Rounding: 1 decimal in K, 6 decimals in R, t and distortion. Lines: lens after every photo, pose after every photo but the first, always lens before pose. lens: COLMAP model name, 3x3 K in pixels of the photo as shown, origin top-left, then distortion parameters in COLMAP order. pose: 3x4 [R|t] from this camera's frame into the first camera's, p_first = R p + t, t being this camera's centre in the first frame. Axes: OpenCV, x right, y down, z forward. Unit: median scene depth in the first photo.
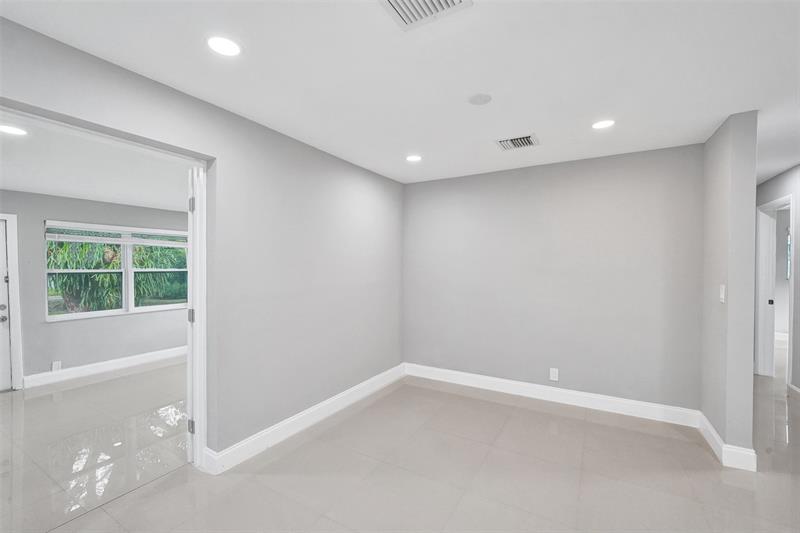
lens RADIAL K [[340.7, 0, 400.1], [0, 340.7, 271.8], [0, 0, 1]] dist [0.000479, 0.000461]
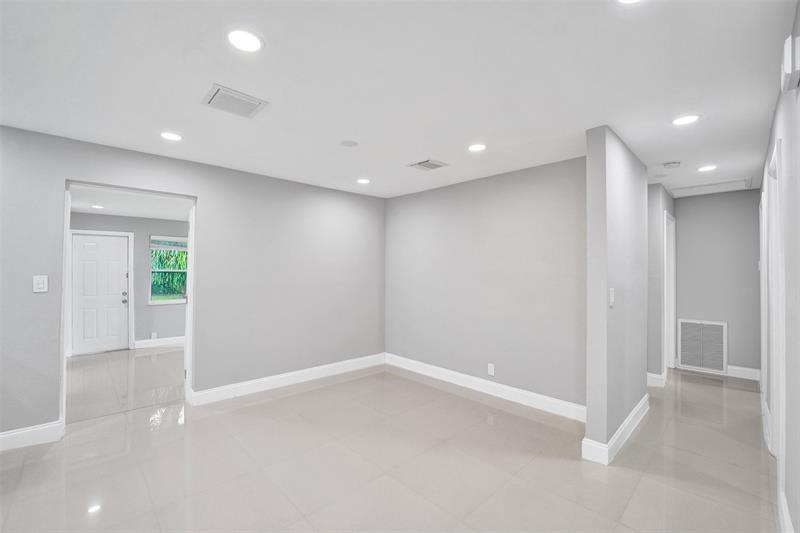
lens RADIAL K [[340.7, 0, 400.1], [0, 340.7, 271.8], [0, 0, 1]] dist [0.000479, 0.000461]
pose [[0.961611, 0.011290, -0.274183, 0.479179], [-0.015401, 0.999799, -0.012845, 0.007777], [0.273983, 0.016575, 0.961592, -0.134316]]
